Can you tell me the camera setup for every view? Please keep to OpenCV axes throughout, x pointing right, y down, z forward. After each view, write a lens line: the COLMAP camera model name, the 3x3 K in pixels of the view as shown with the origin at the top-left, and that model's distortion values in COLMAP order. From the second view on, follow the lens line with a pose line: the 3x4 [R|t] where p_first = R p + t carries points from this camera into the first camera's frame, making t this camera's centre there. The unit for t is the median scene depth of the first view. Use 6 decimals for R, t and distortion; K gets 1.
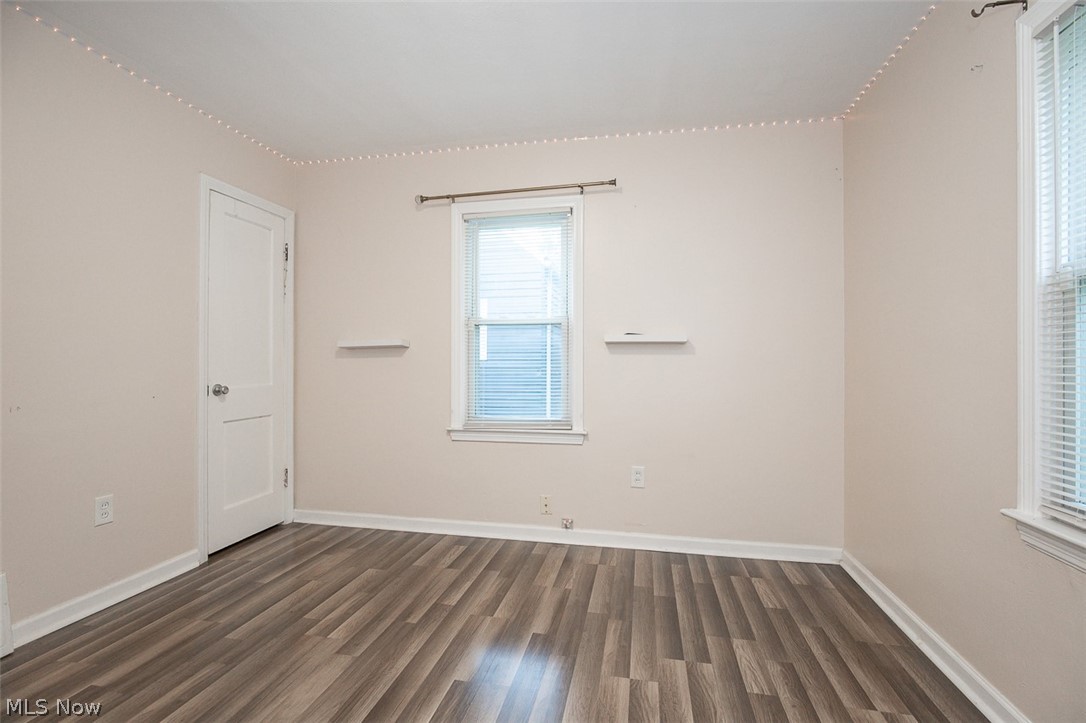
lens RADIAL K [[503.1, 0, 540.4], [0, 503.1, 363.6], [0, 0, 1]] dist [-0.009500, 0.001156]
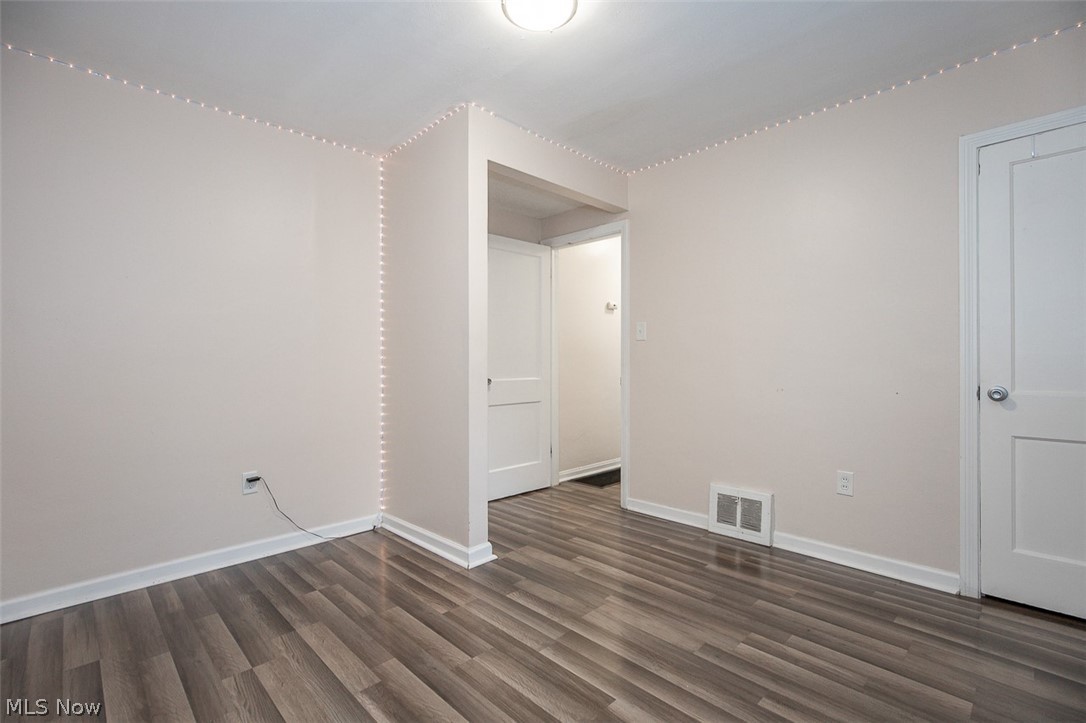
lens RADIAL K [[503.1, 0, 550.4], [0, 503.1, 358.6], [0, 0, 1]] dist [-0.009500, 0.001156]
pose [[-0.555588, 0.003124, -0.831452, 0.527347], [0.004032, 0.999991, 0.001063, -0.011619], [0.831448, -0.002762, -0.555596, 1.094360]]
